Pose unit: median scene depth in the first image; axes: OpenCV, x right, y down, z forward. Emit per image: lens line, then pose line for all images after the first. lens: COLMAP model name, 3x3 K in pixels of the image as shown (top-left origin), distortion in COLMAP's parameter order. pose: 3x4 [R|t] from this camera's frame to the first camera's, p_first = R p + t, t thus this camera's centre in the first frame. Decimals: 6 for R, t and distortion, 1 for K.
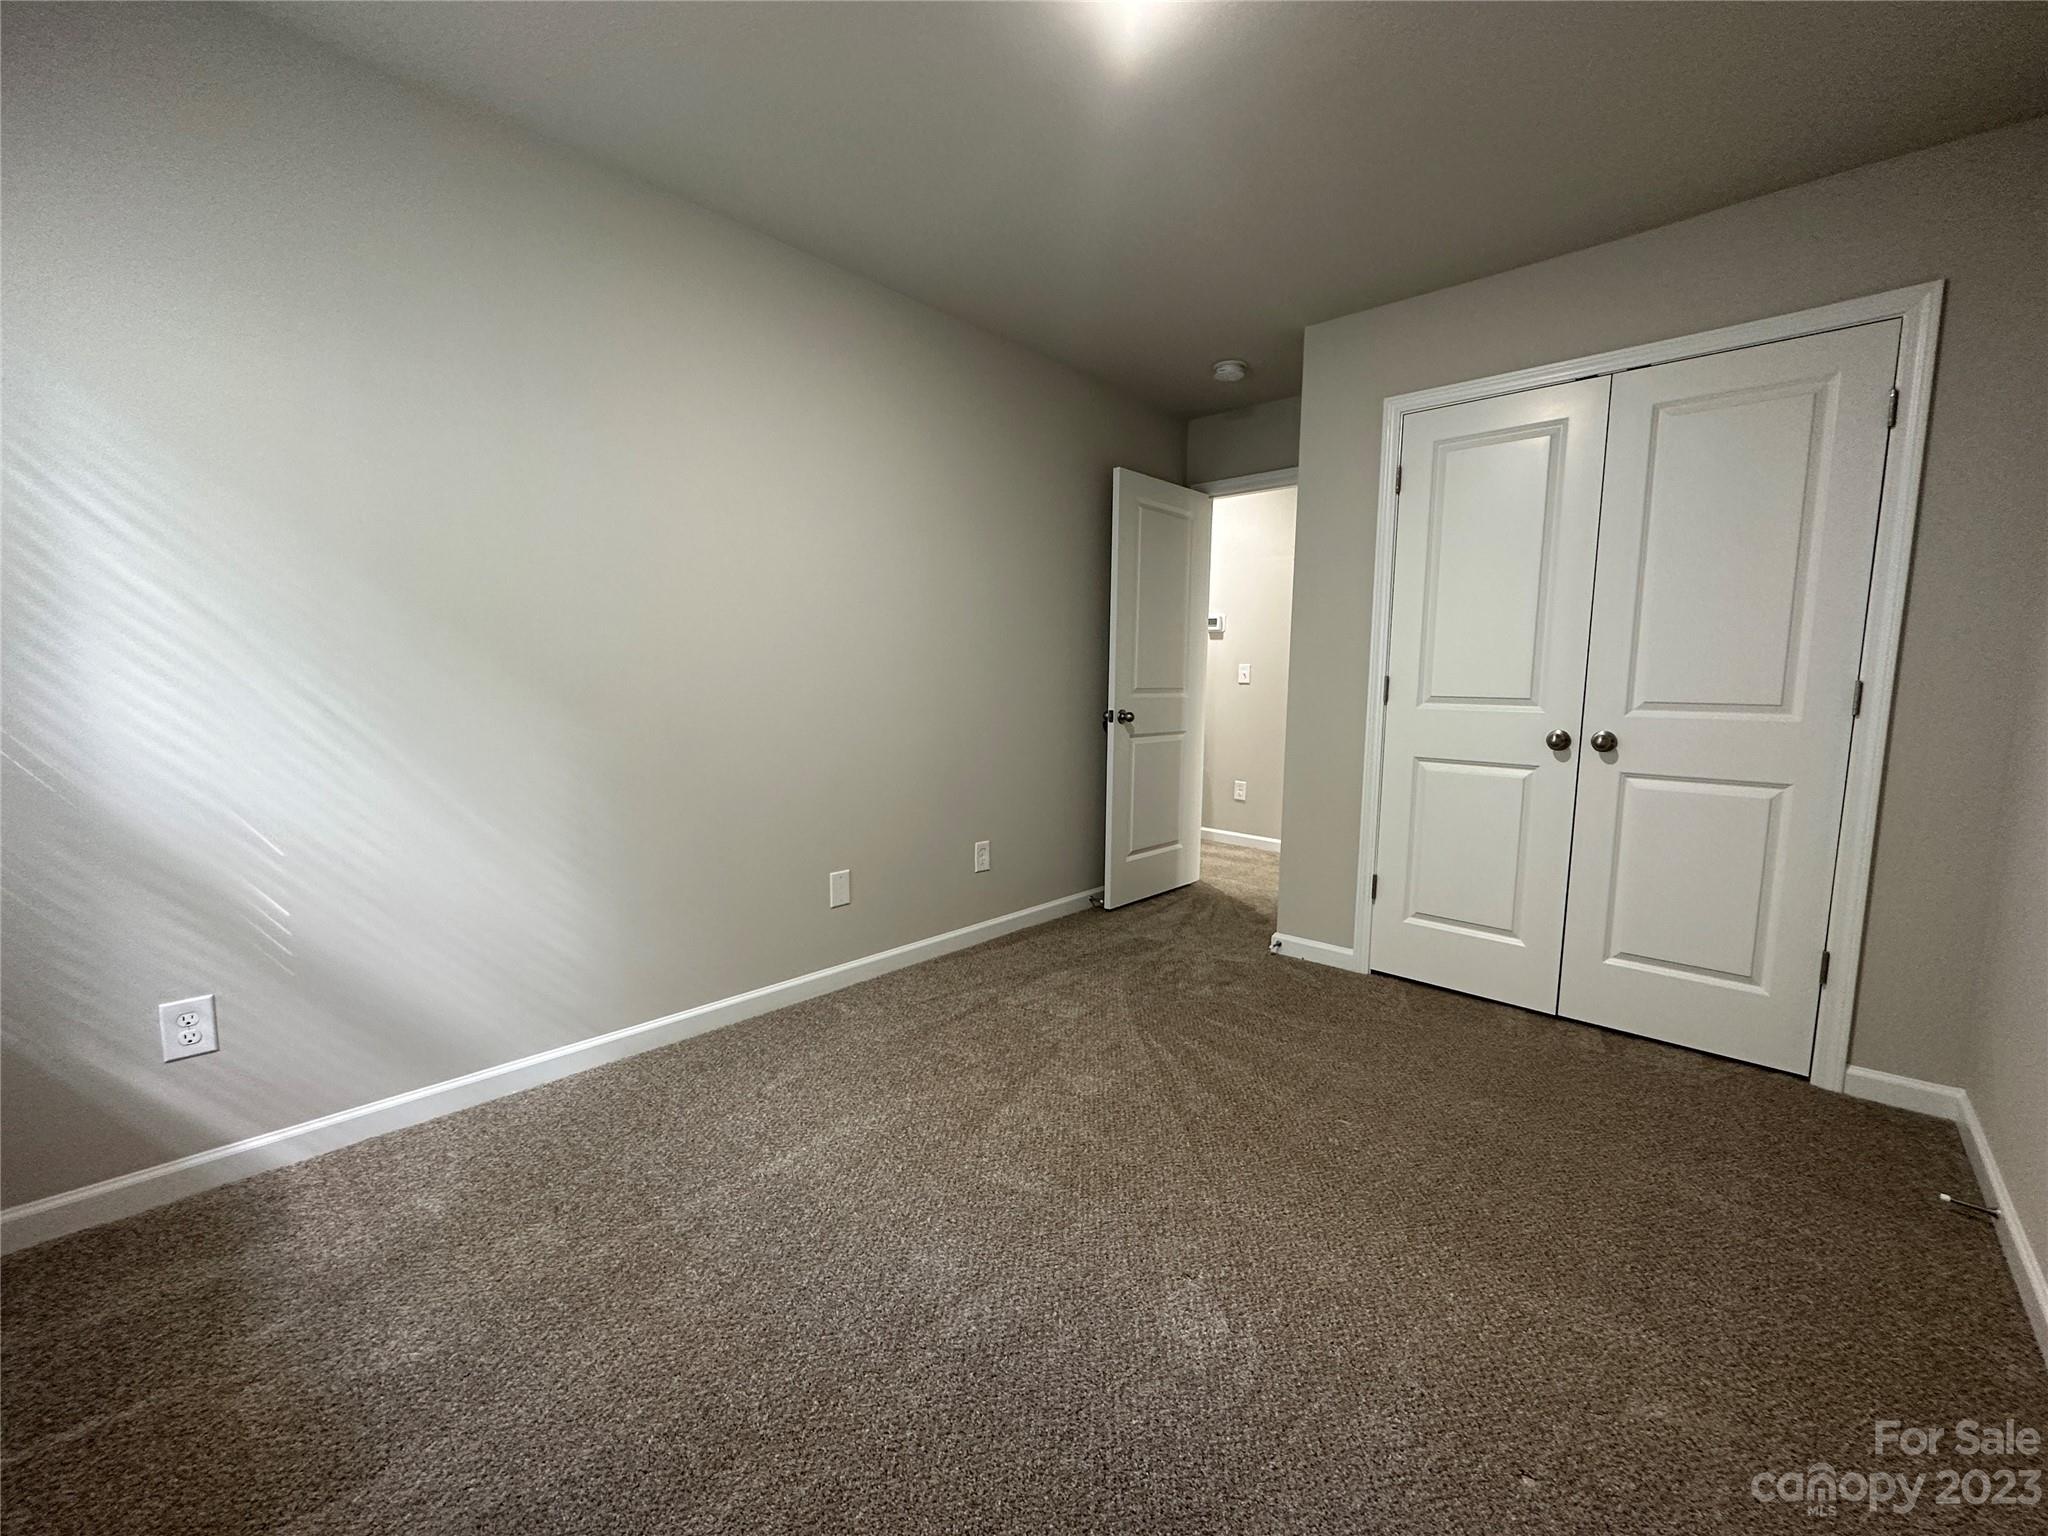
lens RADIAL K [[816.7, 0, 1037.2], [0, 816.7, 776.9], [0, 0, 1]] dist [-0.003746, 0.000689]
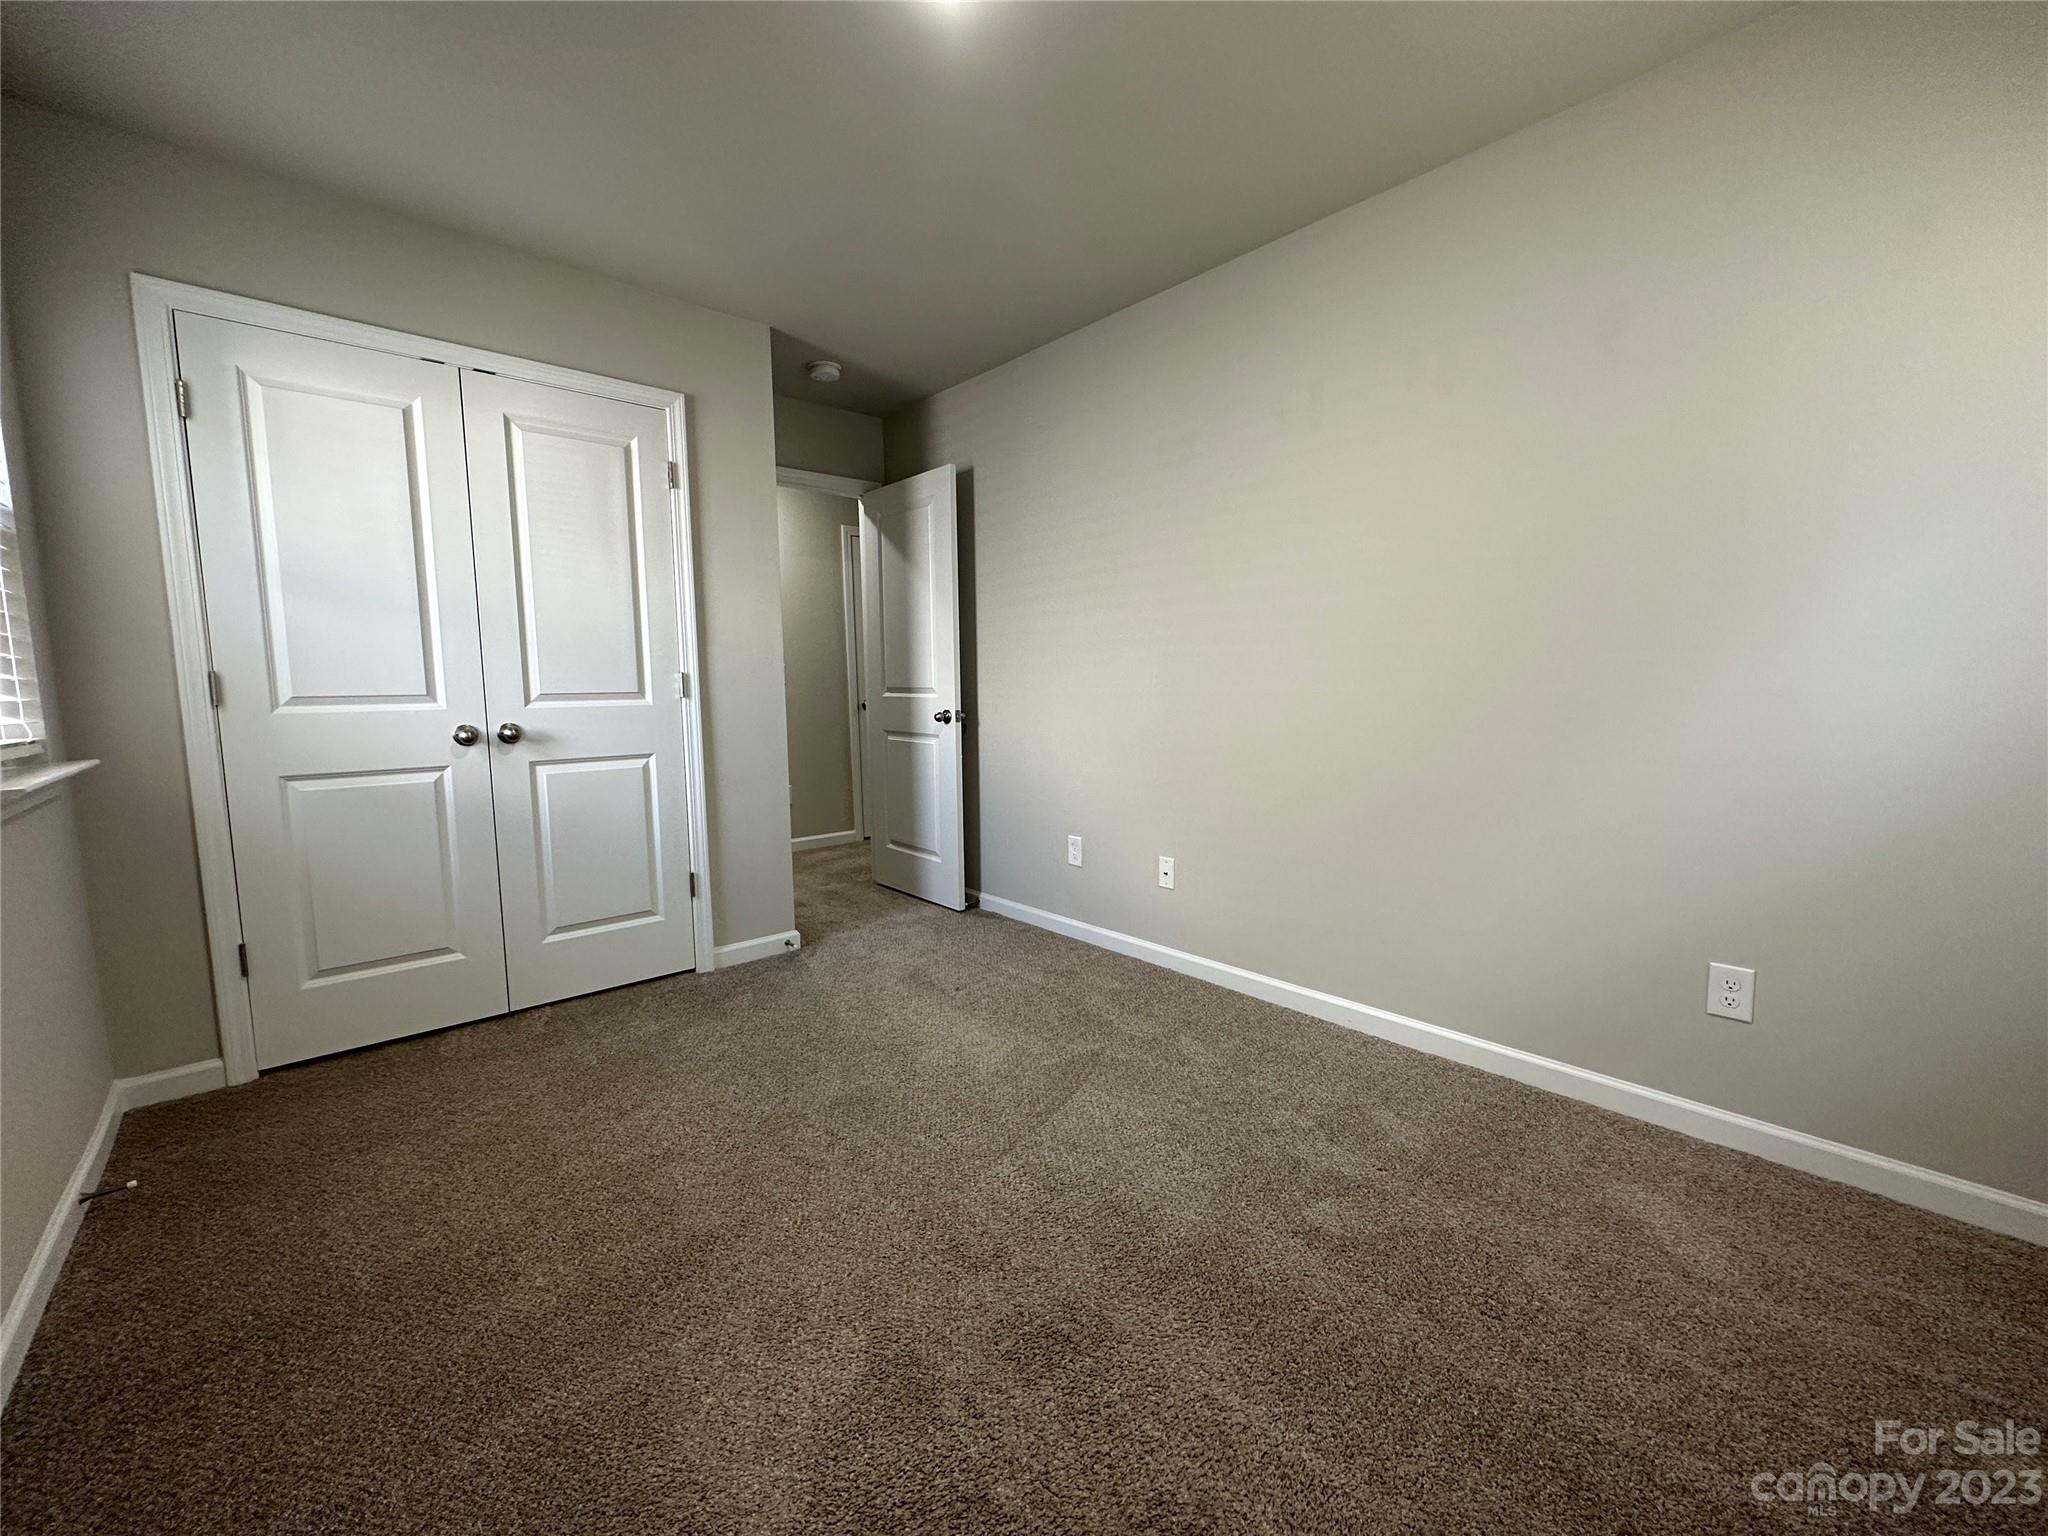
lens RADIAL K [[816.7, 0, 1037.3], [0, 816.7, 757.7], [0, 0, 1]] dist [-0.003746, 0.000689]
pose [[0.098787, -0.113739, 0.988587, -0.255447], [0.127135, 0.986748, 0.100823, -0.032848], [-0.986954, 0.115724, 0.111938, 0.232220]]
